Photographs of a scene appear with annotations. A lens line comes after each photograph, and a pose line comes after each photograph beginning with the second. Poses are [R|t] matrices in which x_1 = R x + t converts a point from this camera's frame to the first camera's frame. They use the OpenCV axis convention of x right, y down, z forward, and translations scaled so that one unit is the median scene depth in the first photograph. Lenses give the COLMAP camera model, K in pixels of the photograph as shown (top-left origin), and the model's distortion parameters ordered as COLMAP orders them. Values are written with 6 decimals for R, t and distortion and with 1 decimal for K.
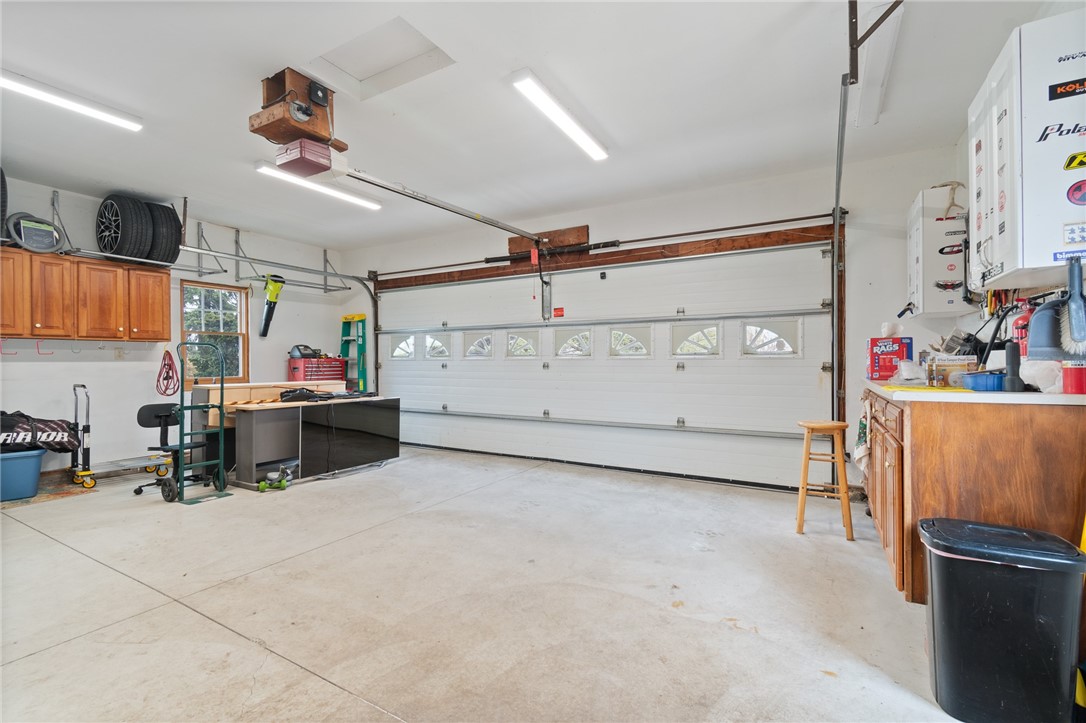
lens RADIAL K [[481.1, 0, 543.1], [0, 481.1, 361.1], [0, 0, 1]] dist [0.001168, 0.000225]
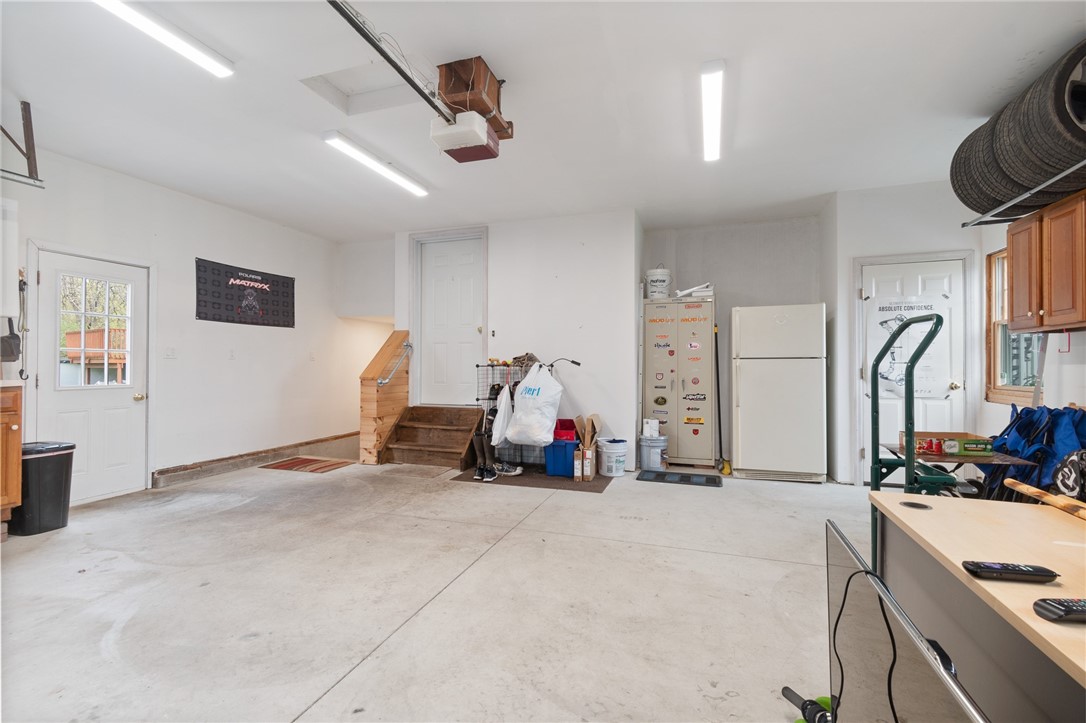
lens RADIAL K [[481.1, 0, 543.9], [0, 481.1, 361.3], [0, 0, 1]] dist [0.001168, 0.000225]
pose [[-0.979945, -0.003535, -0.199239, -0.594203], [-0.002426, 0.999980, -0.005808, 0.004026], [0.199255, -0.005208, -0.979934, 2.571076]]
